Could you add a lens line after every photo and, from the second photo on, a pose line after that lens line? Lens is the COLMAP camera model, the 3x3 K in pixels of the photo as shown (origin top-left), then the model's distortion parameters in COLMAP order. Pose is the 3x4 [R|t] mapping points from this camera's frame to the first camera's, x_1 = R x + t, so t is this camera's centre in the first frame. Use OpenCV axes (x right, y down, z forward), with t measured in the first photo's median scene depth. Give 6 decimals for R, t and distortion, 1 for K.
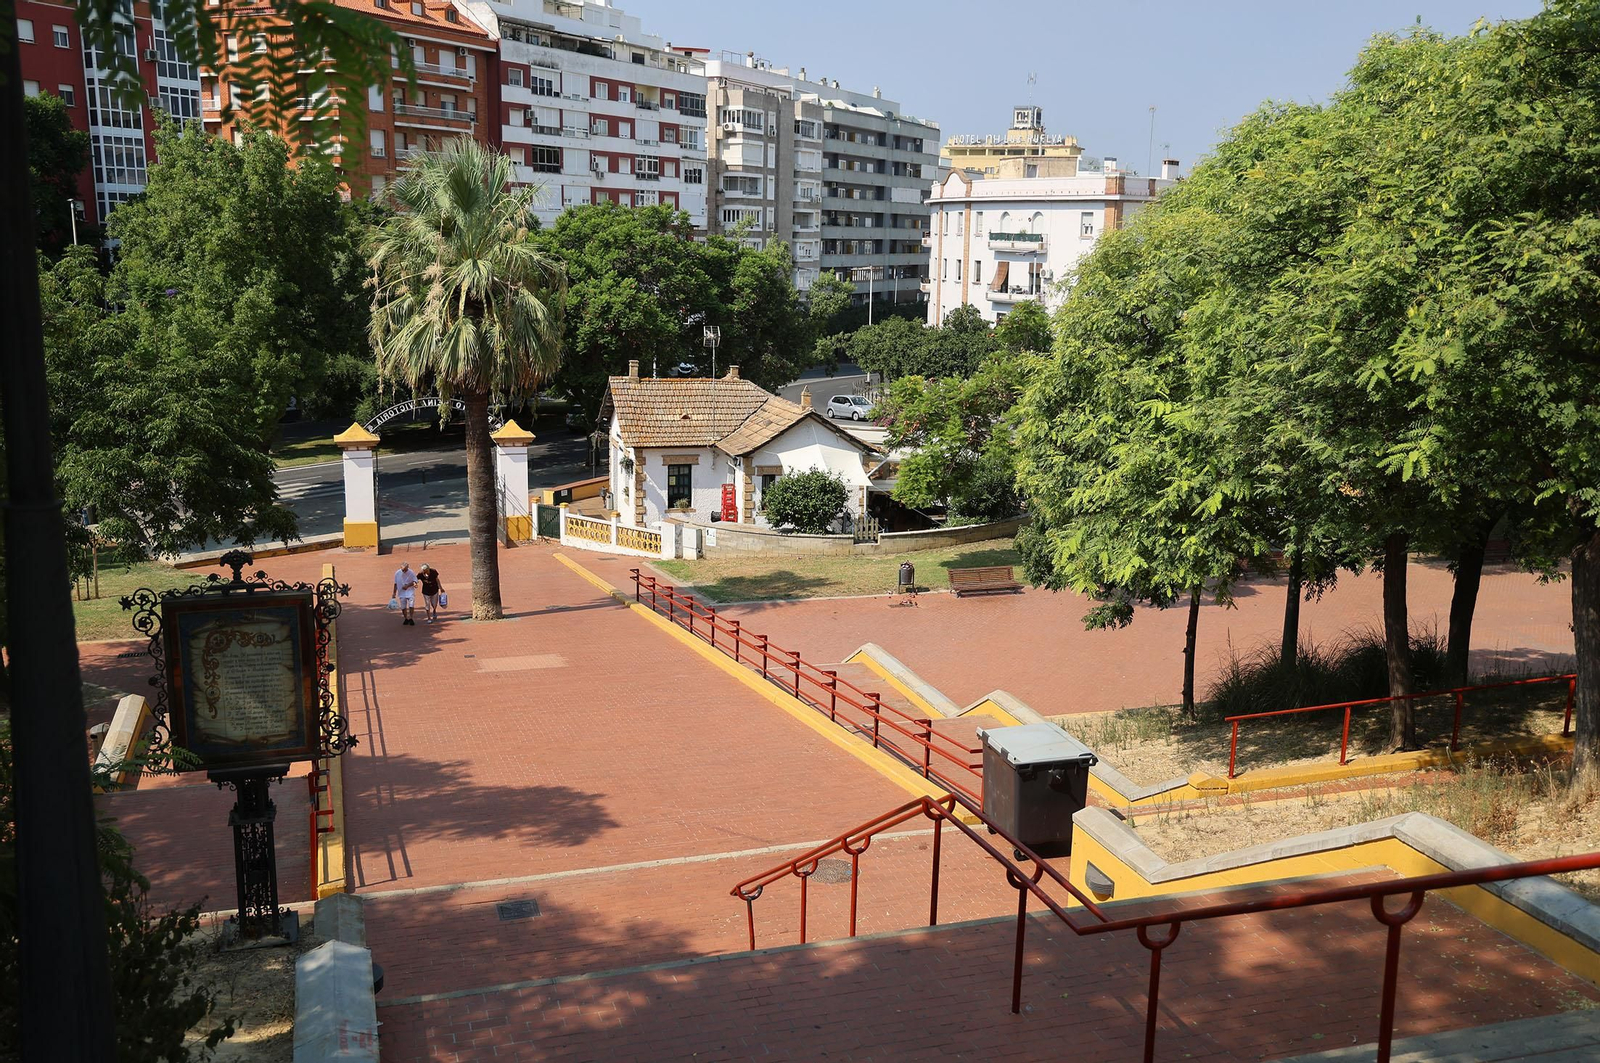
lens RADIAL K [[1508.9, 0, 795.5], [0, 1508.9, 530.7], [0, 0, 1]] dist [0.090336, 0.000000]
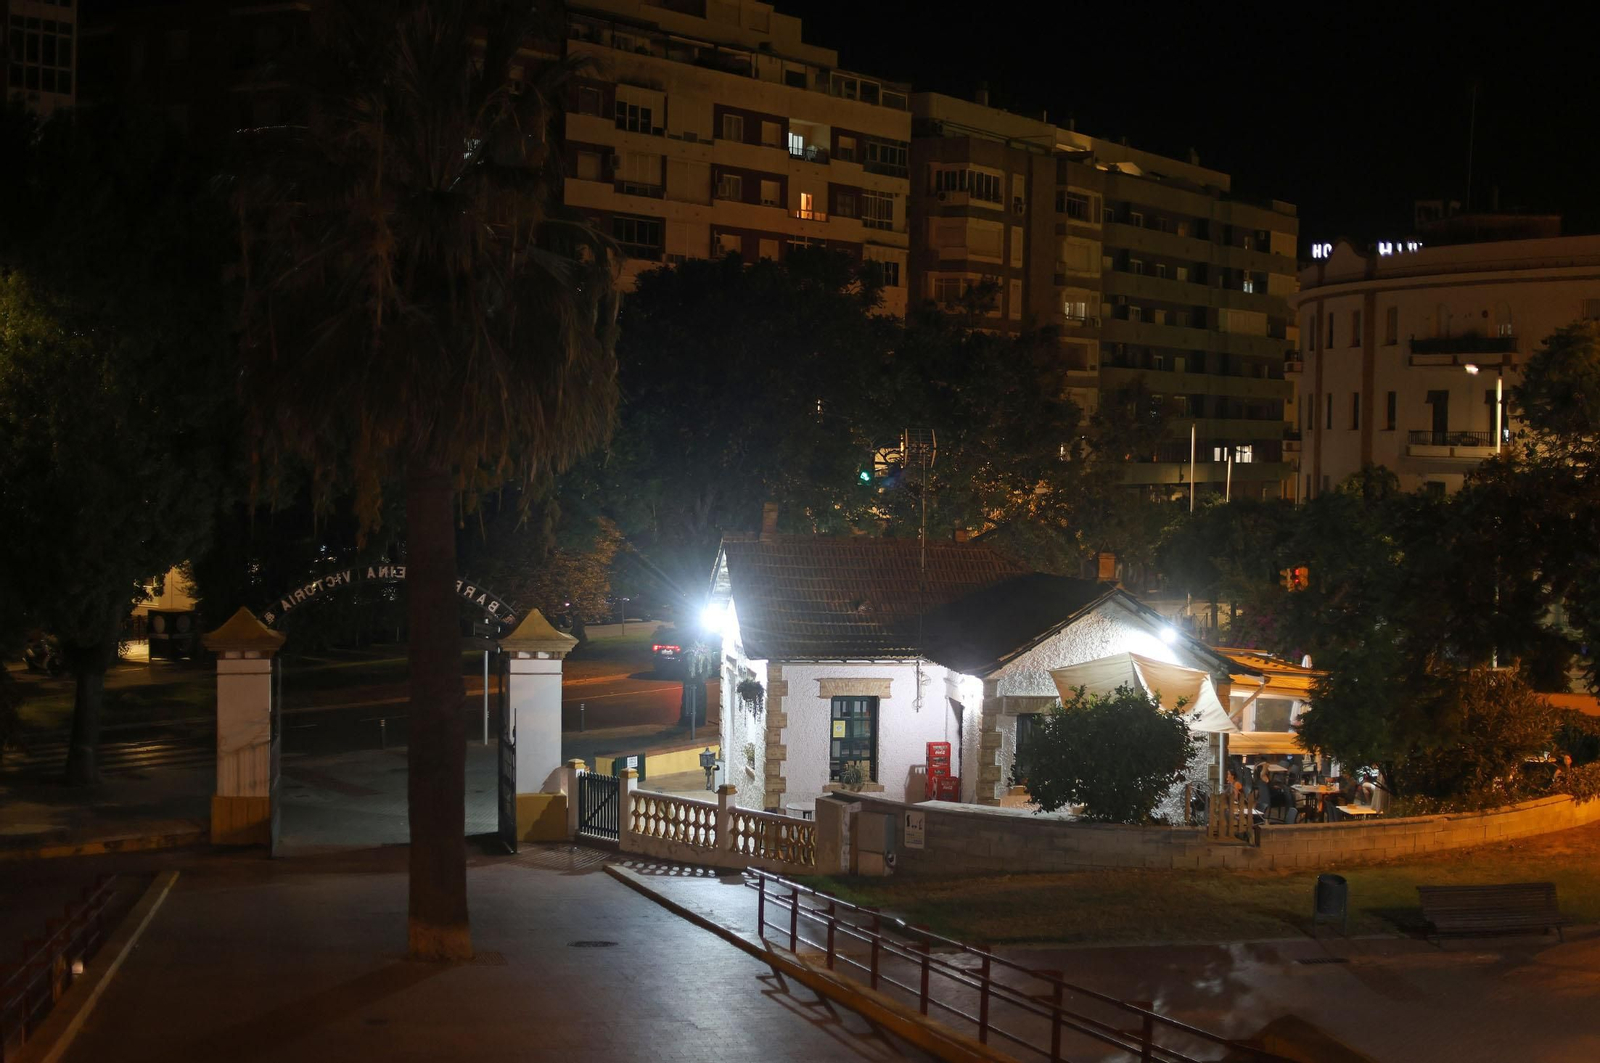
lens RADIAL K [[2432.9, 0, 812.4], [0, 2432.9, 532.1], [0, 0, 1]] dist [0.000002, 0.000000]
pose [[0.995498, 0.000526, -0.094786, -0.014897], [-0.015496, 0.987433, -0.157278, 0.036713], [0.093512, 0.158039, 0.982995, 0.217511]]
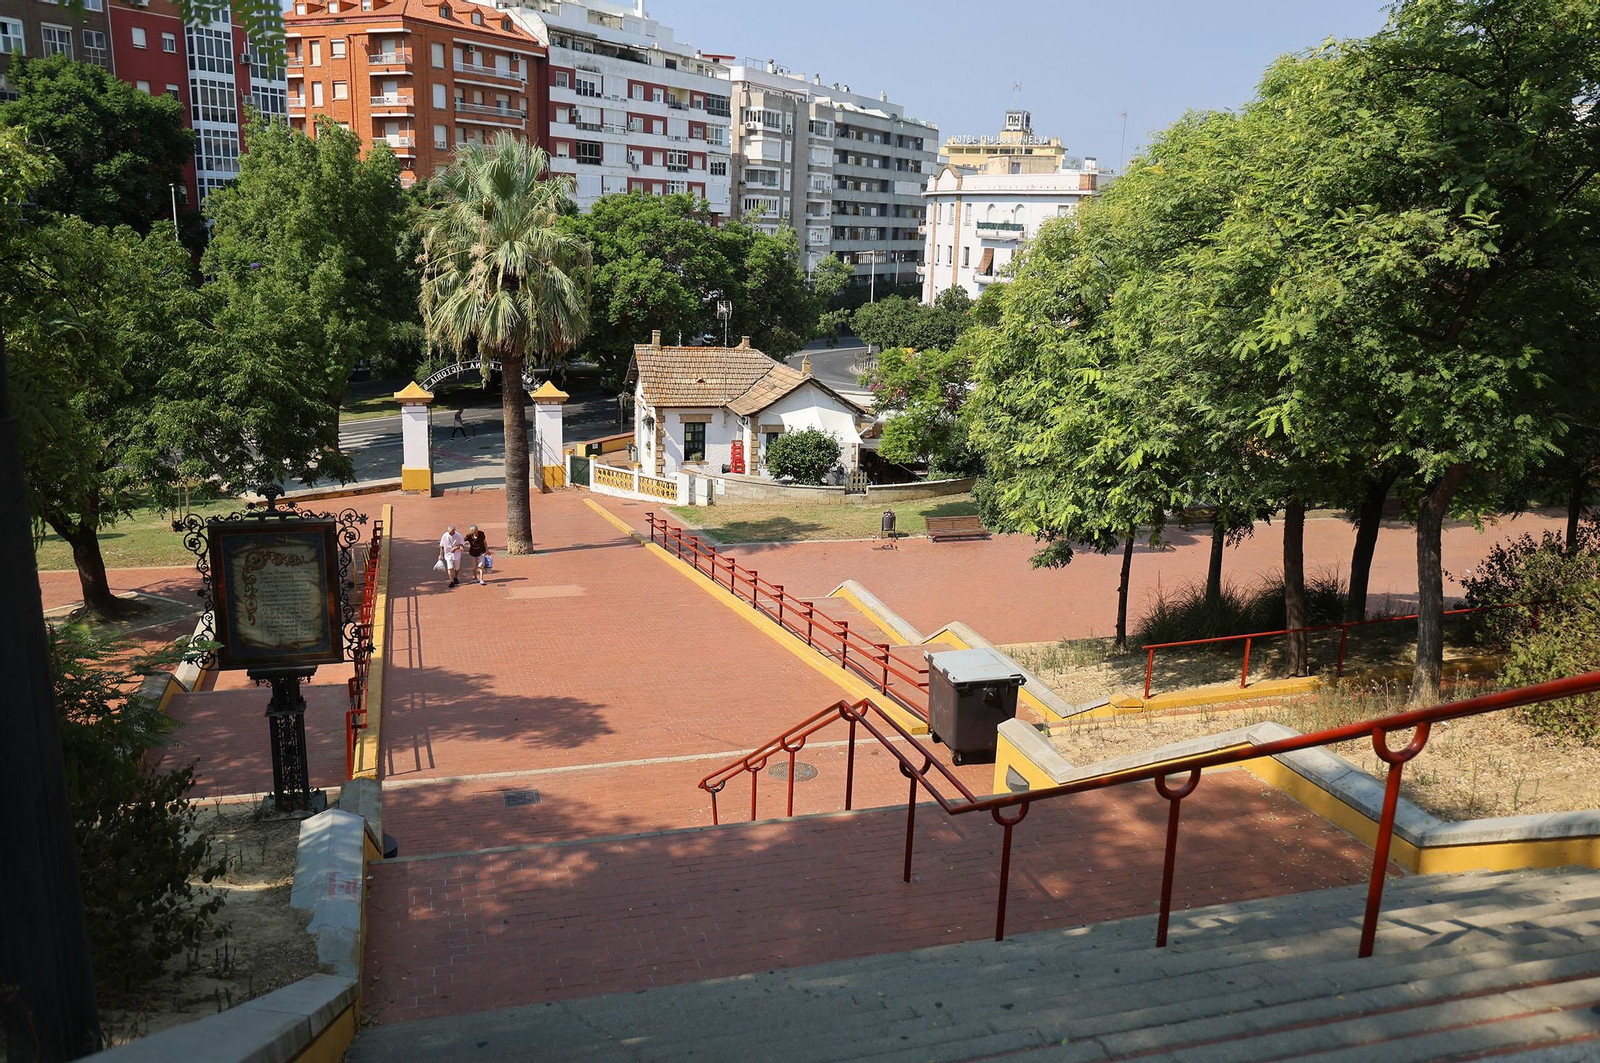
lens RADIAL K [[1330.0, 0, 790.8], [0, 1330.0, 524.6], [0, 0, 1]] dist [0.039585, 0.017281]
pose [[0.999770, 0.016292, -0.013974, 0.012882], [-0.015866, 0.999422, 0.030073, 0.002093], [0.014456, -0.029844, 0.999450, -0.004874]]
